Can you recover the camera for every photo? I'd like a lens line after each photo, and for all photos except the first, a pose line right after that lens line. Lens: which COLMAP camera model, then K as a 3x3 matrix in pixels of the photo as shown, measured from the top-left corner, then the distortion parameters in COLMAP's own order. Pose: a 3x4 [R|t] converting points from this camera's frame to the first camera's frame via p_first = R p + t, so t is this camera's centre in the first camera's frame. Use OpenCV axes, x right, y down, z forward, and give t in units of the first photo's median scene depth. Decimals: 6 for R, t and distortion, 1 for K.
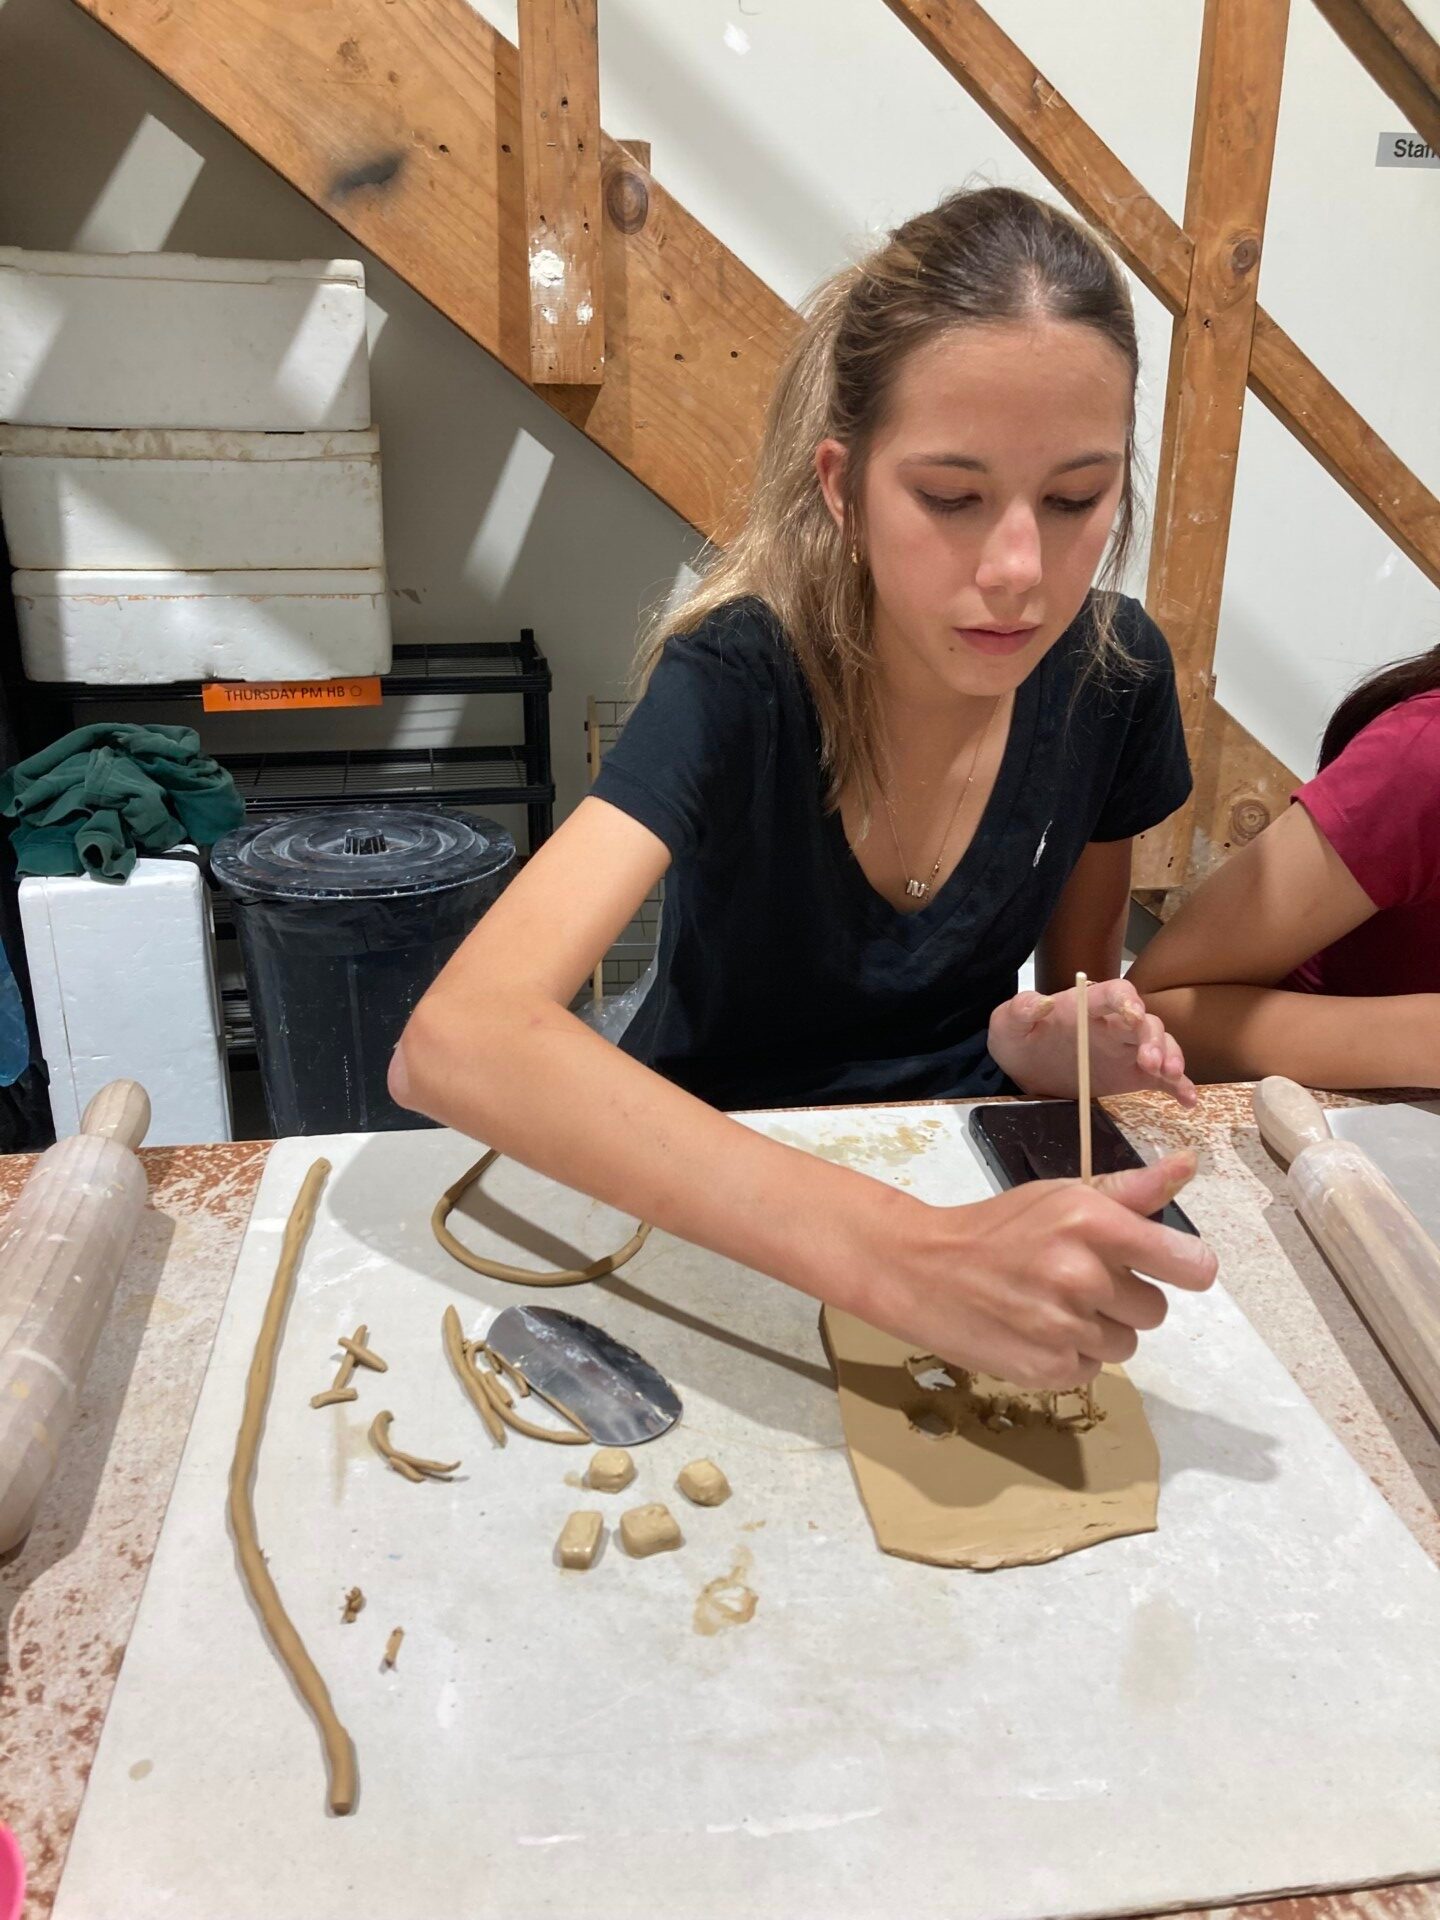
lens RADIAL K [[1533.0, 0, 694.7], [0, 1533.0, 957.0], [0, 0, 1]] dist [0.000334, 0.011396]
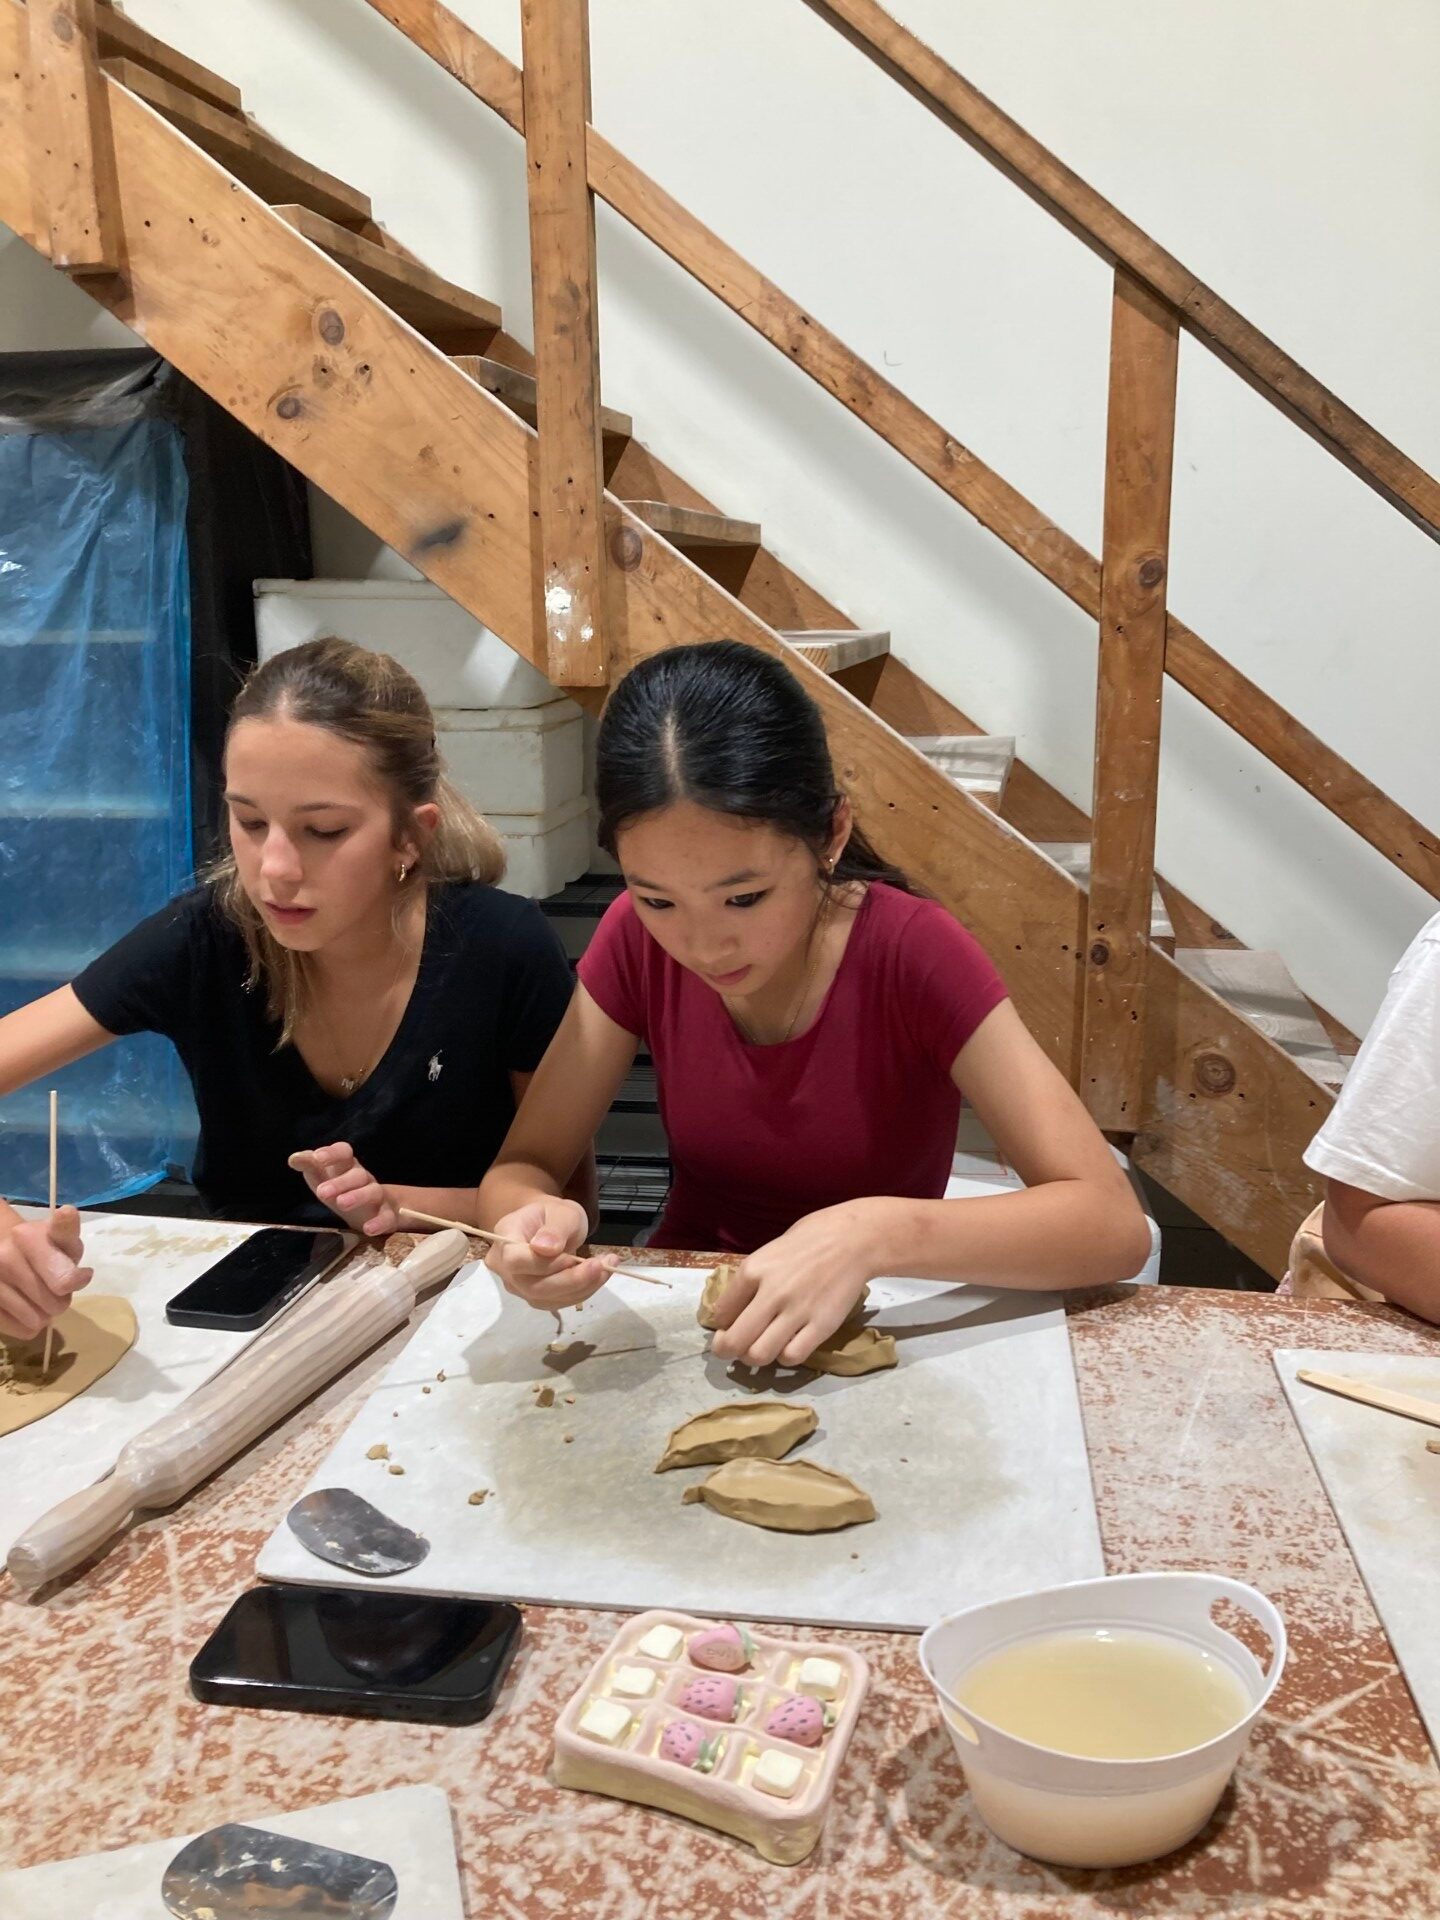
lens RADIAL K [[1509.7, 0, 720.0], [0, 1509.7, 960.0], [0, 0, 1]] dist [-0.002320, -0.005133]
pose [[0.945388, 0.055674, -0.321157, 0.443013], [-0.098929, 0.987836, -0.119973, -0.010534], [0.310572, 0.145193, 0.939396, -0.103878]]
